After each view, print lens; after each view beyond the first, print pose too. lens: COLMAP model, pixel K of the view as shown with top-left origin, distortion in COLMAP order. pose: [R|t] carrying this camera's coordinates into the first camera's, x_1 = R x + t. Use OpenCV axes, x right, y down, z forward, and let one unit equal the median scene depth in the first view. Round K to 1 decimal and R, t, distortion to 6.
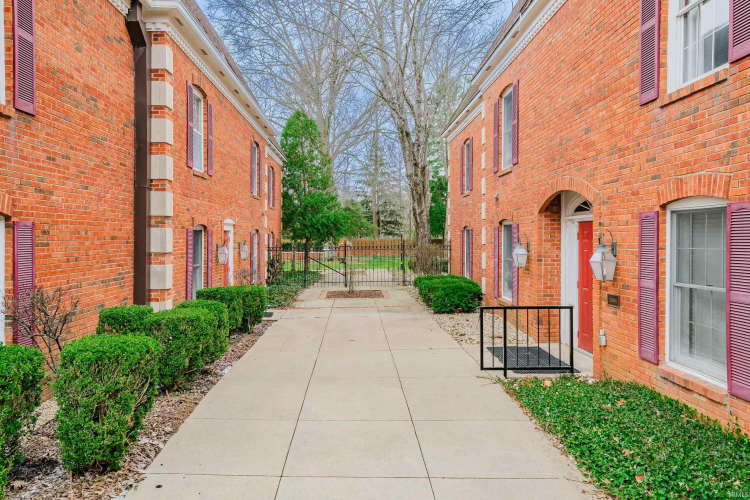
lens RADIAL K [[560.7, 0, 374.4], [0, 560.7, 247.9], [0, 0, 1]] dist [-0.002373, -0.000873]
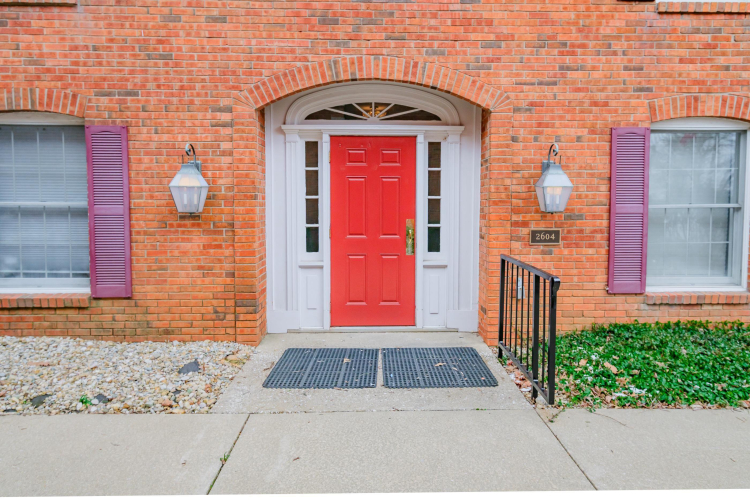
lens RADIAL K [[467.3, 0, 376.6], [0, 467.3, 246.7], [0, 0, 1]] dist [0.008177, 0.000329]
pose [[0.024621, -0.067706, 0.997401, -0.295182], [0.012863, 0.997643, 0.067405, 0.073793], [-0.999614, 0.011170, 0.025433, 1.470334]]
